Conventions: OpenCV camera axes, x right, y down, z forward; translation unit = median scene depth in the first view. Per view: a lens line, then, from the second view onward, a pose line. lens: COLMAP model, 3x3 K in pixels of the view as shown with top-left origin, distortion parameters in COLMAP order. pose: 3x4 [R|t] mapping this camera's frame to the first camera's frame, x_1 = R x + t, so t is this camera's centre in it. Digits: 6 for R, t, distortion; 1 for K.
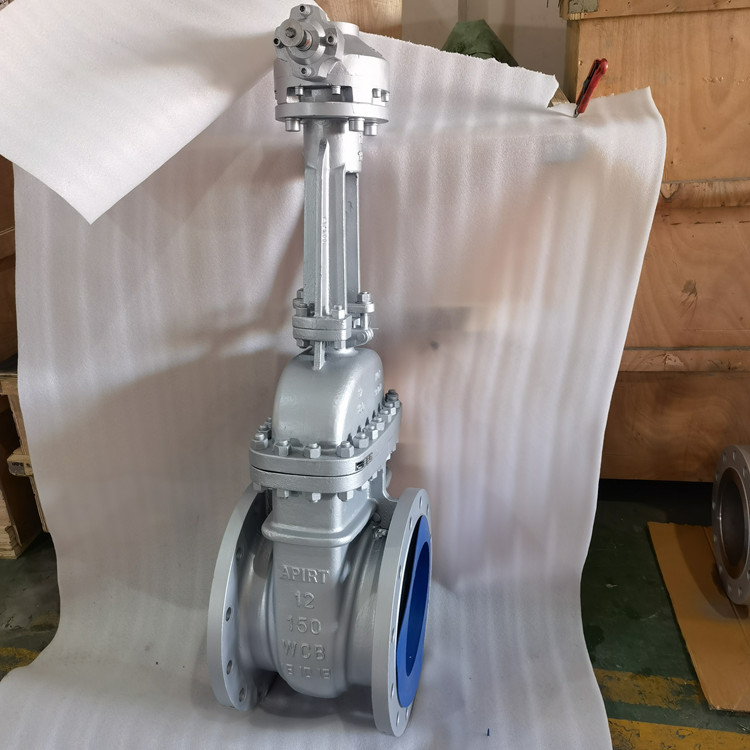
lens RADIAL K [[750.9, 0, 371.3], [0, 750.9, 373.9], [0, 0, 1]] dist [0.085669, 0.000000]
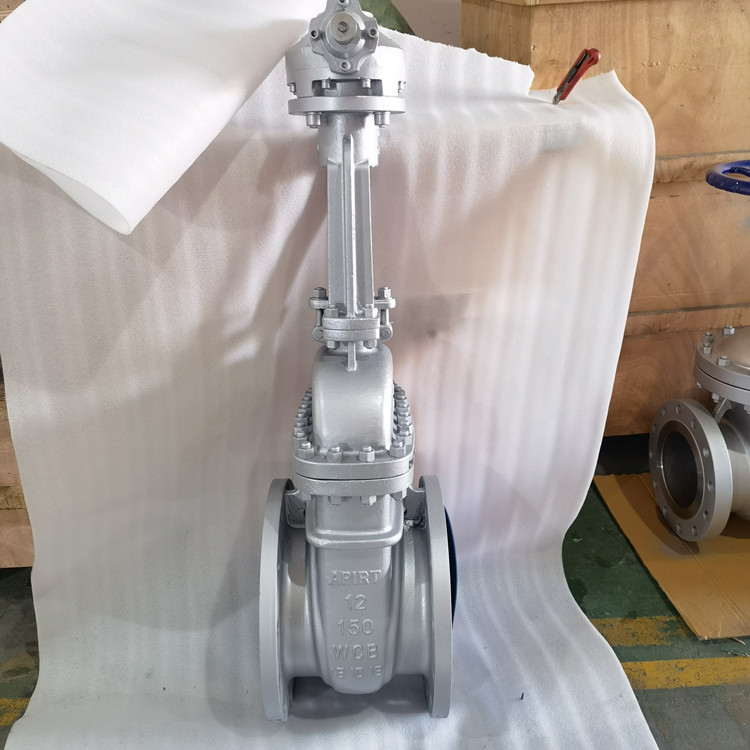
lens RADIAL K [[750.9, 0, 374.5], [0, 750.9, 374.7], [0, 0, 1]] dist [0.085669, 0.000000]
pose [[0.972390, -0.089735, 0.215421, -0.226981], [0.080582, 0.995447, 0.050919, -0.042715], [-0.219009, -0.032154, 0.975193, 0.032322]]
